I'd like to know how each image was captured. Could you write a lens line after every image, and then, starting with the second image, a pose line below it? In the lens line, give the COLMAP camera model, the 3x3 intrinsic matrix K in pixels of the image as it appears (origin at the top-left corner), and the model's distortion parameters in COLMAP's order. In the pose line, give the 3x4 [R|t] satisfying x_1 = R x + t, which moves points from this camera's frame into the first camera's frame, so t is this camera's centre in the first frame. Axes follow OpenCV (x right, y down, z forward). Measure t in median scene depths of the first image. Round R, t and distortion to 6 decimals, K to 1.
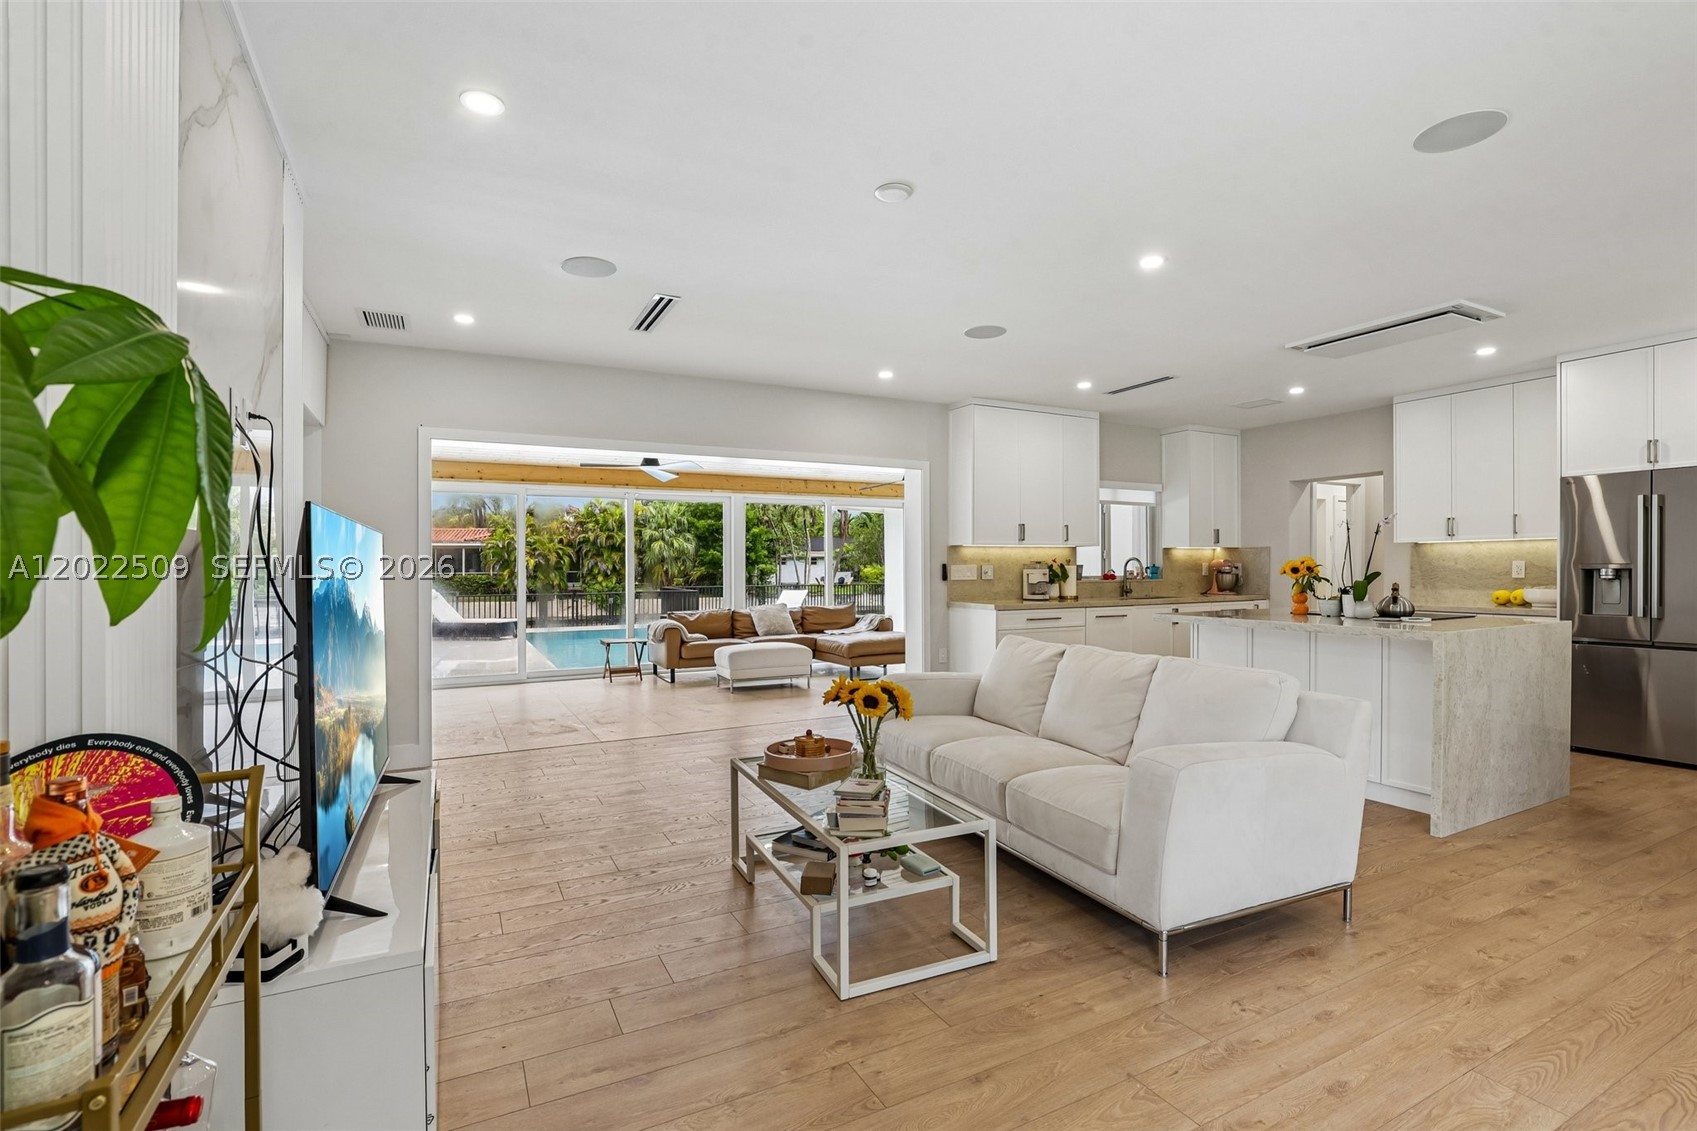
lens RADIAL K [[782.2, 0, 870.6], [0, 782.2, 567.6], [0, 0, 1]] dist [-0.027936, 0.004535]
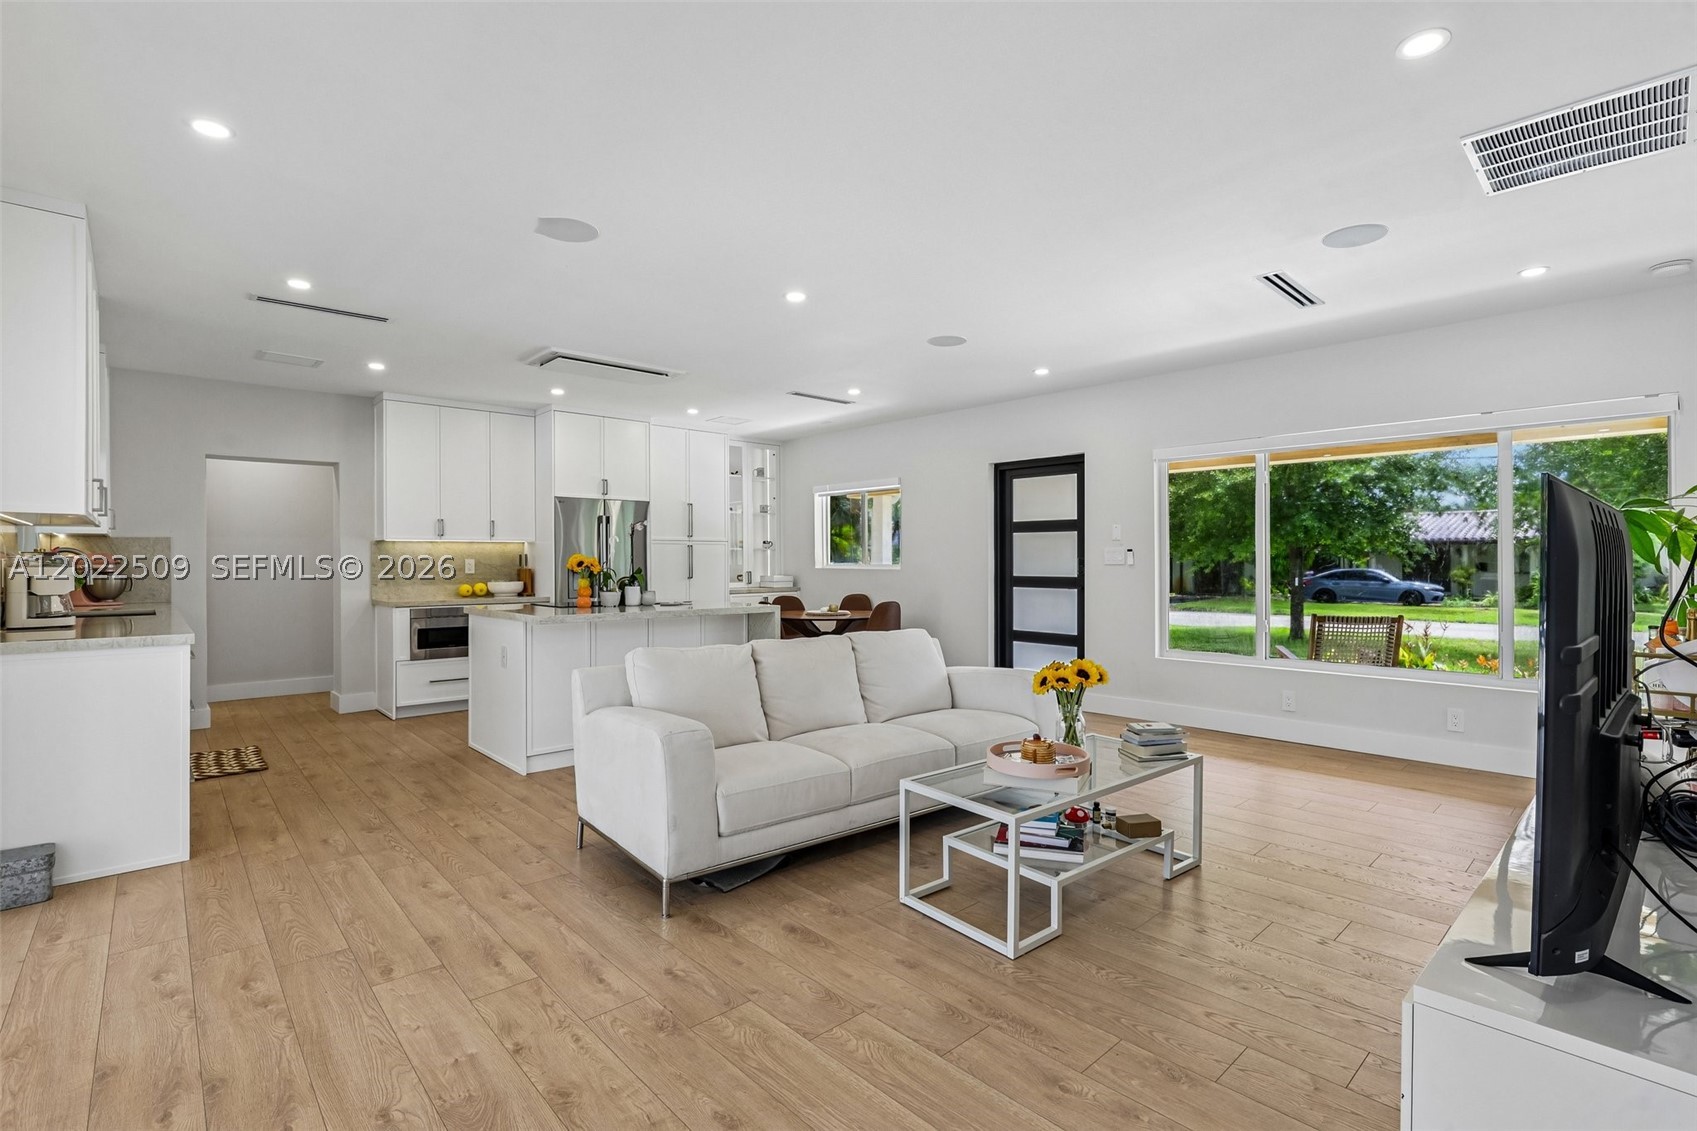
lens RADIAL K [[782.2, 0, 863.8], [0, 782.2, 548.4], [0, 0, 1]] dist [-0.027936, 0.004535]
pose [[-0.254231, 0.023349, 0.966862, -0.392174], [0.003942, 0.999725, -0.023106, 0.003769], [-0.967136, -0.002063, -0.254253, 0.603973]]
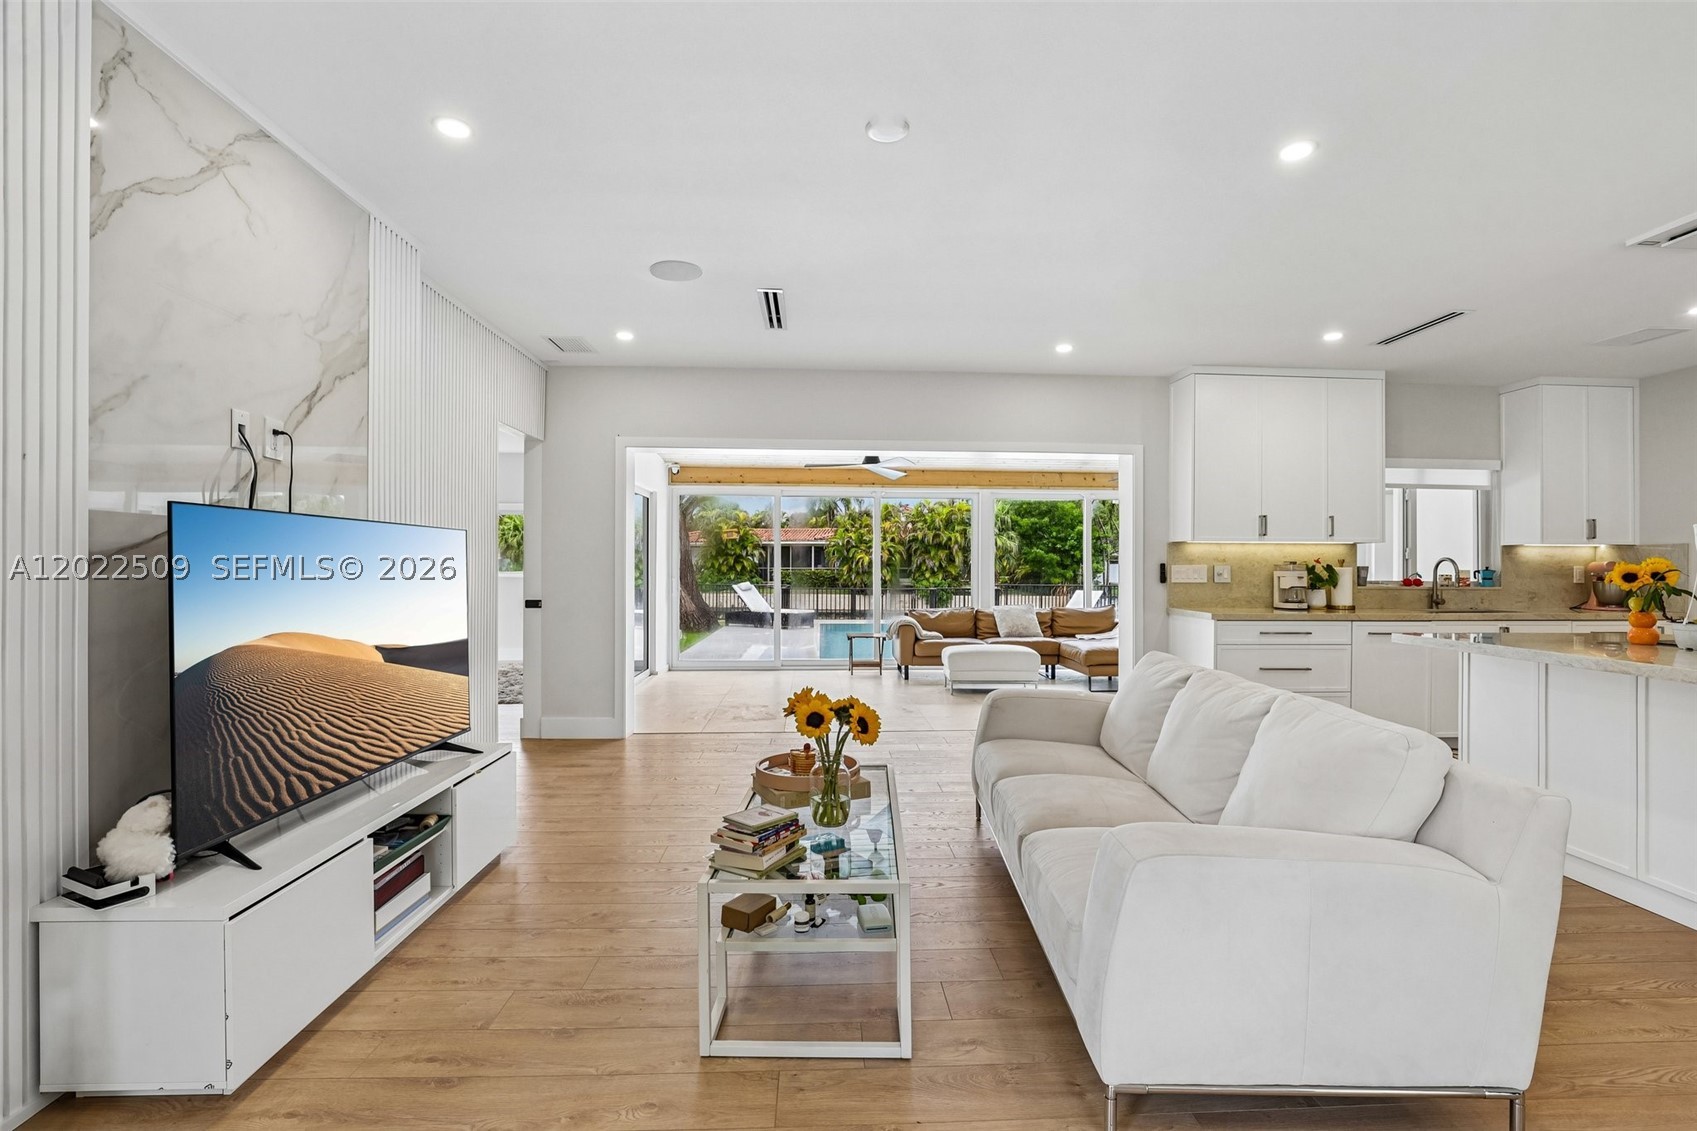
lens RADIAL K [[782.2, 0, 865.7], [0, 782.2, 560.9], [0, 0, 1]] dist [-0.027936, 0.004535]
pose [[0.906265, 0.008632, -0.422621, 0.152044], [-0.011307, 0.999929, -0.003822, -0.000563], [0.422558, 0.008242, 0.906298, 0.085982]]
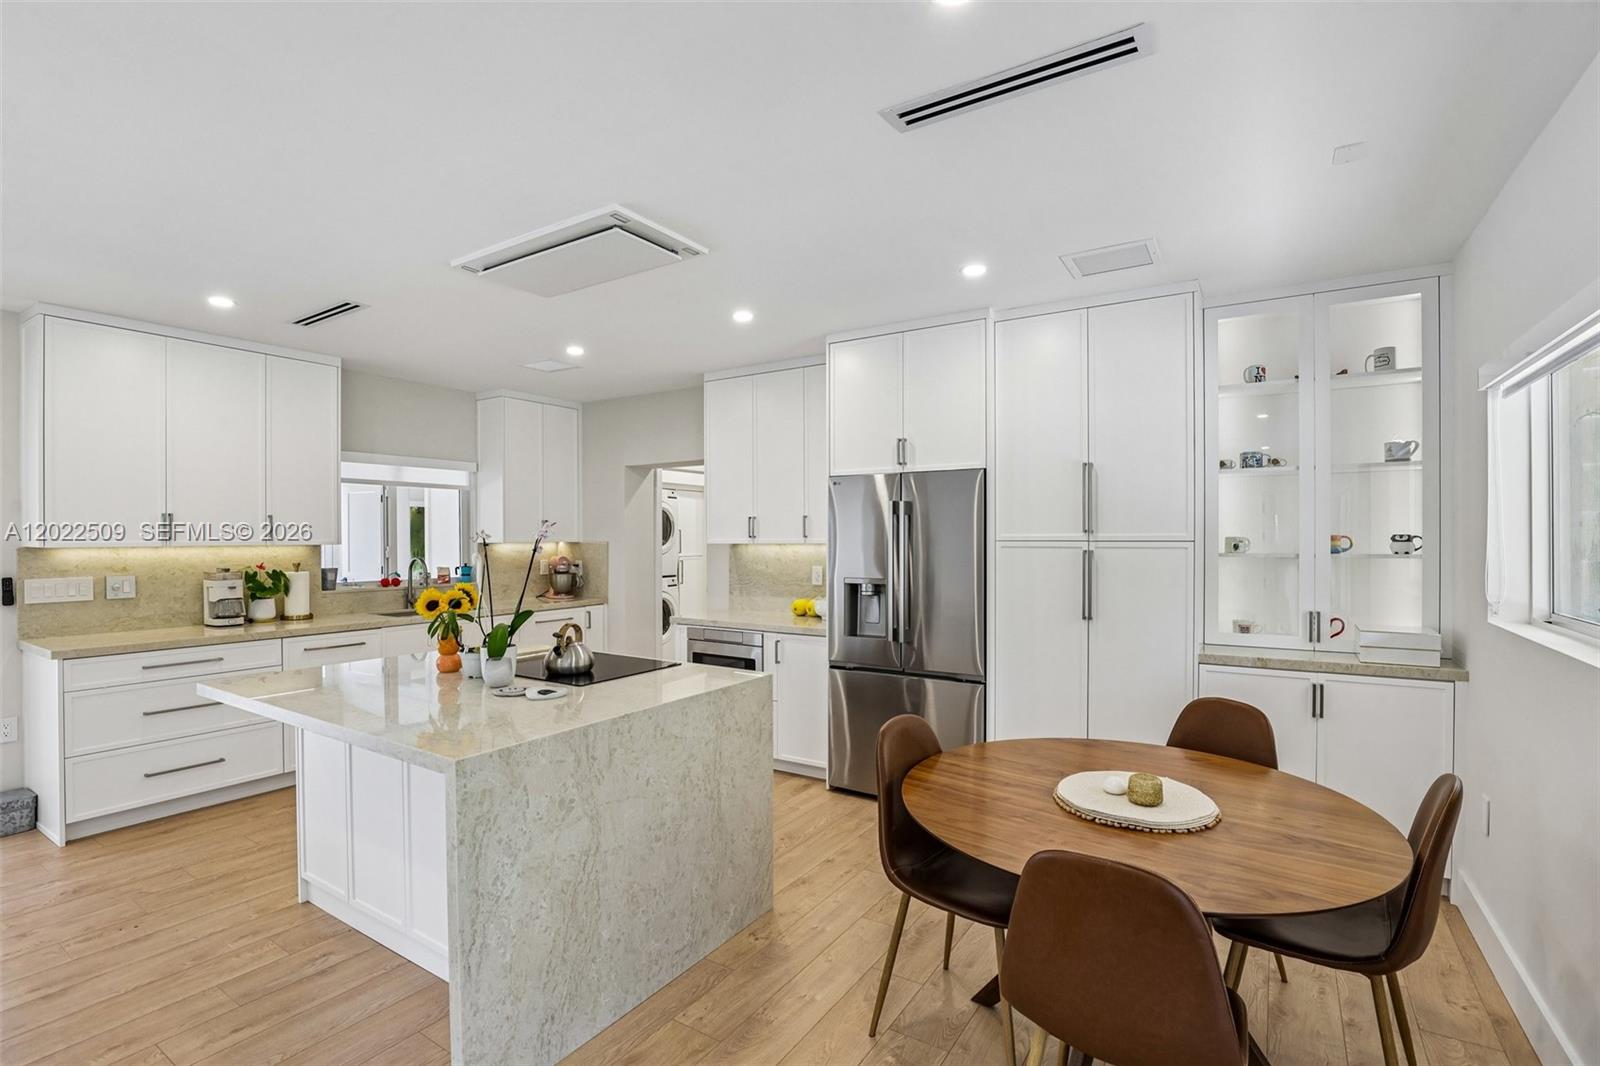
lens RADIAL K [[737.5, 0, 804.2], [0, 737.5, 533.6], [0, 0, 1]] dist [-0.027936, 0.004535]
pose [[0.874541, 0.005625, 0.484919, 0.344170], [-0.003208, 0.999978, -0.005812, -0.035499], [-0.484941, 0.003527, 0.874540, 0.210146]]
